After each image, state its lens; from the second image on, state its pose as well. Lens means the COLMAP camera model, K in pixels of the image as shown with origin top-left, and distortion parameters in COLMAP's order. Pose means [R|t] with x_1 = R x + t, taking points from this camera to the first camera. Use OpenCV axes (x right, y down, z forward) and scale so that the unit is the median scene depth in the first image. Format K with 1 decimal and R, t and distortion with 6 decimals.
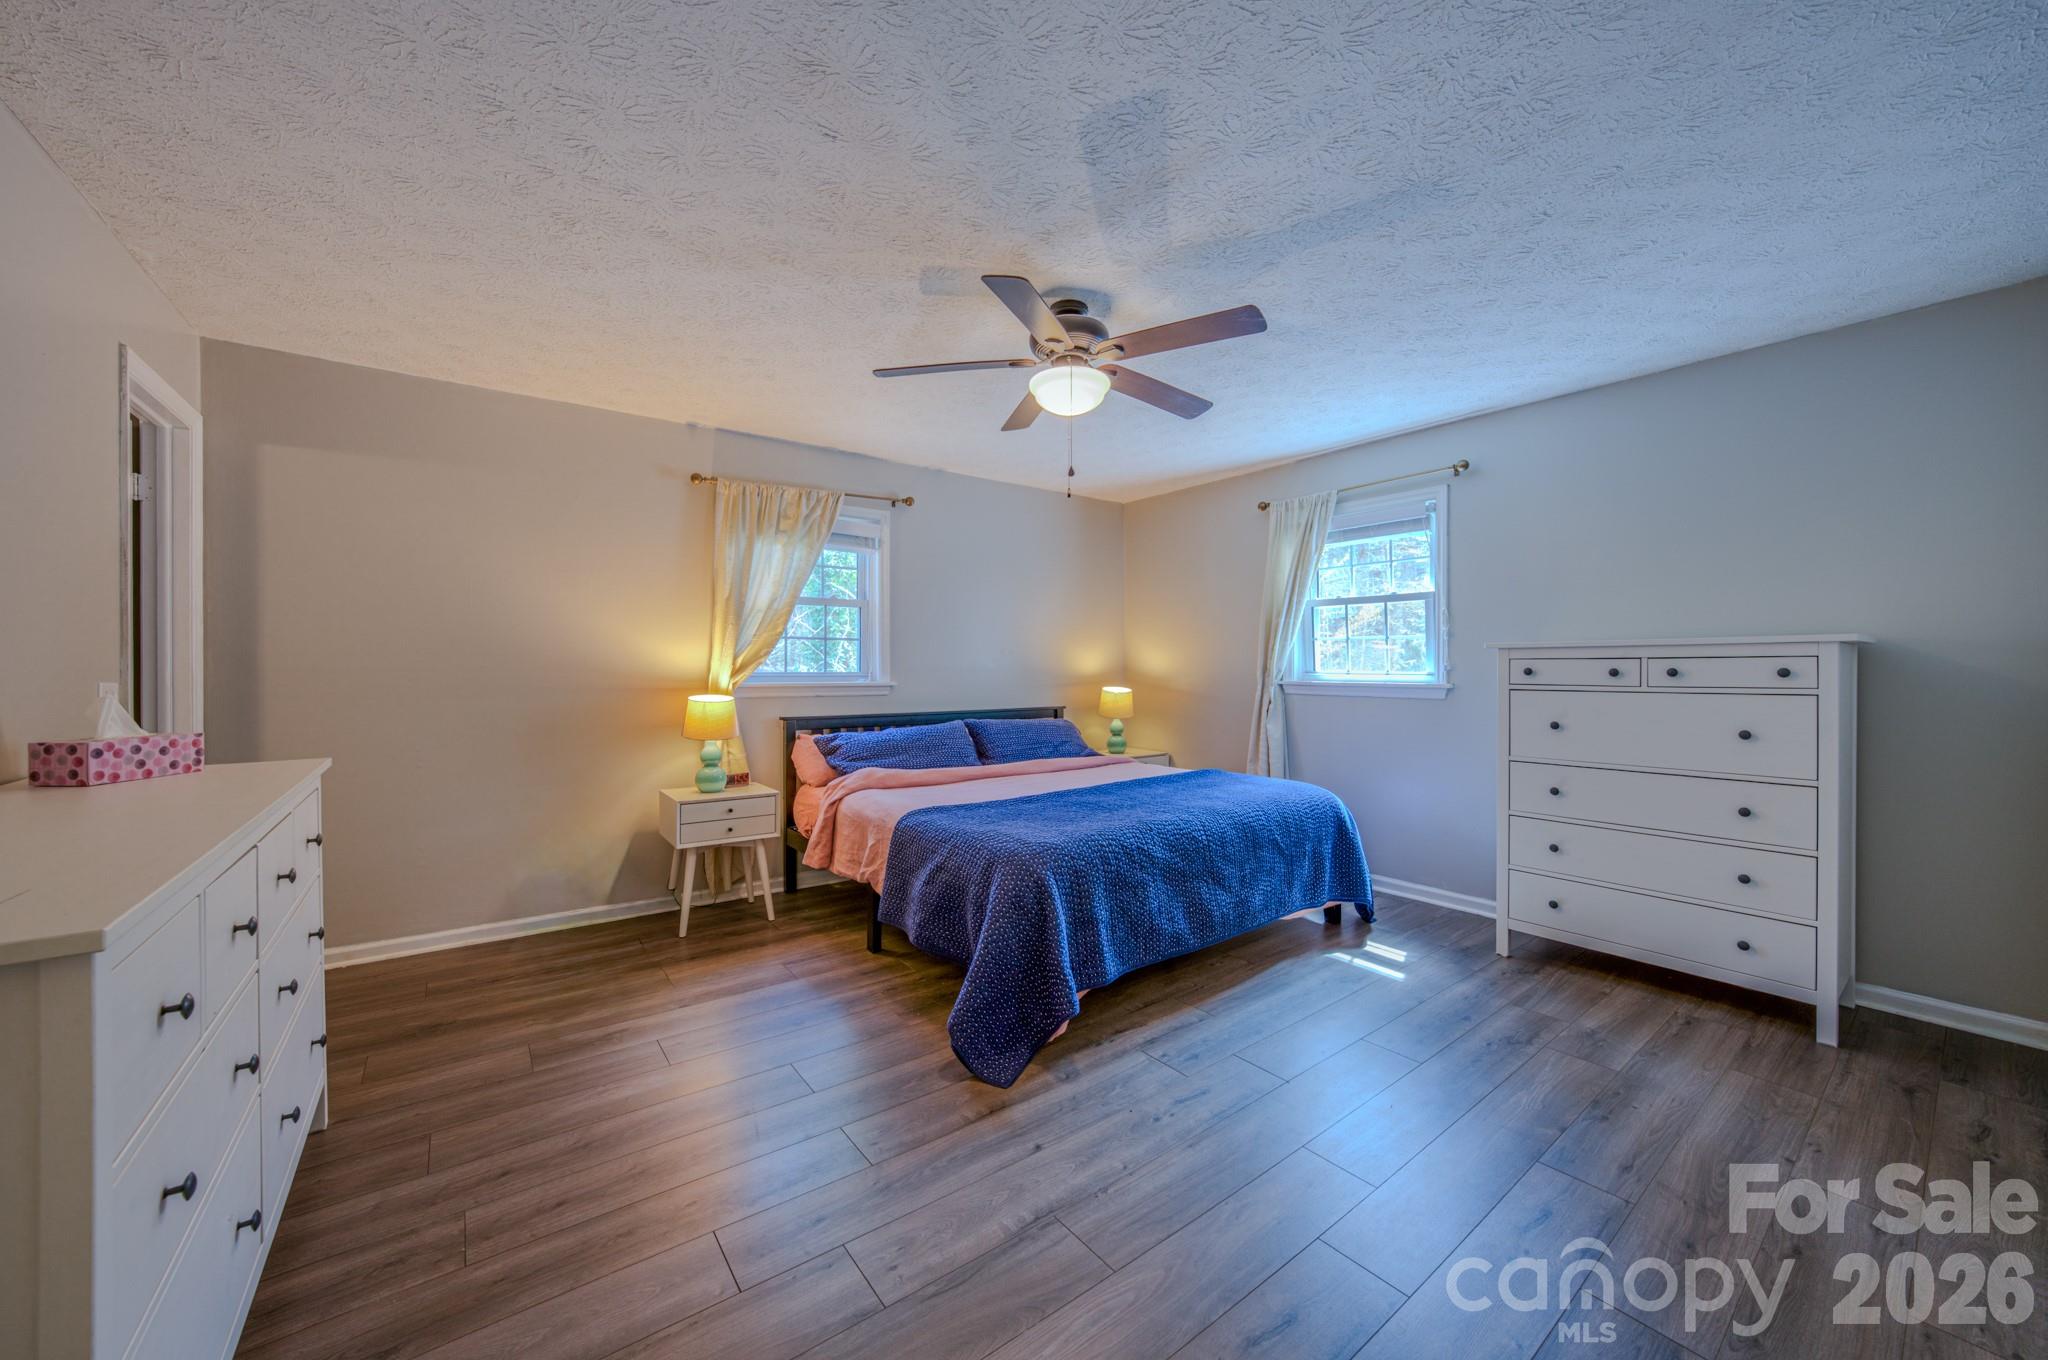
lens RADIAL K [[747.2, 0, 1021.3], [0, 747.2, 669.3], [0, 0, 1]] dist [0.002323, 0.000366]
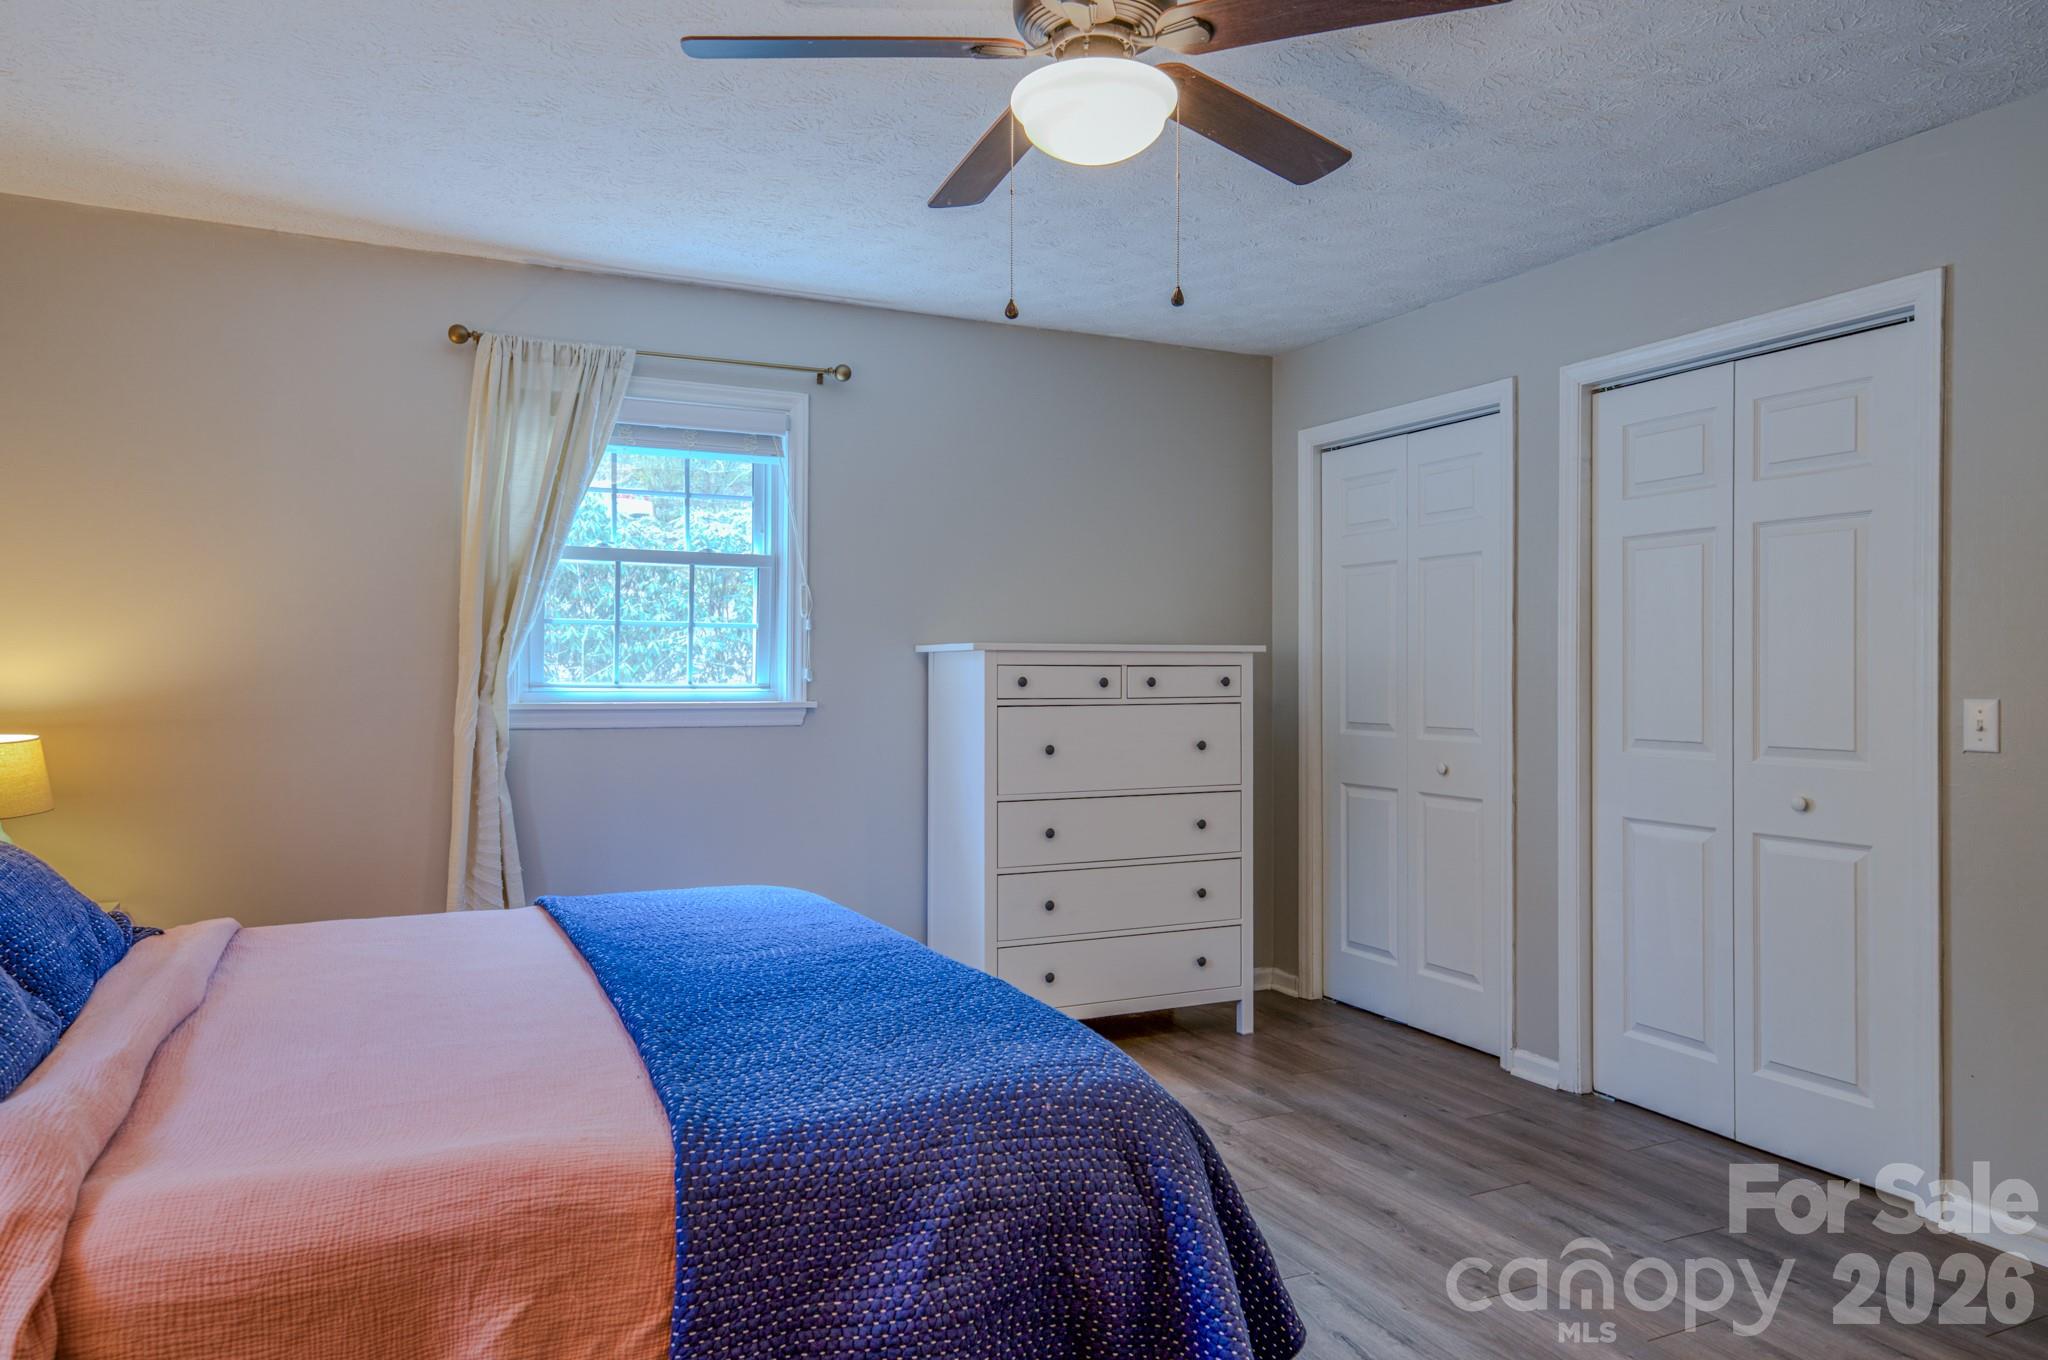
lens RADIAL K [[1356.7, 0, 1025.7], [0, 1356.7, 679.4], [0, 0, 1]] dist [0.038108, 0.001538]
pose [[0.213411, -0.004137, 0.976954, -0.817530], [0.001381, 0.999991, 0.003933, -0.005875], [-0.976962, 0.000510, 0.213415, 0.848786]]
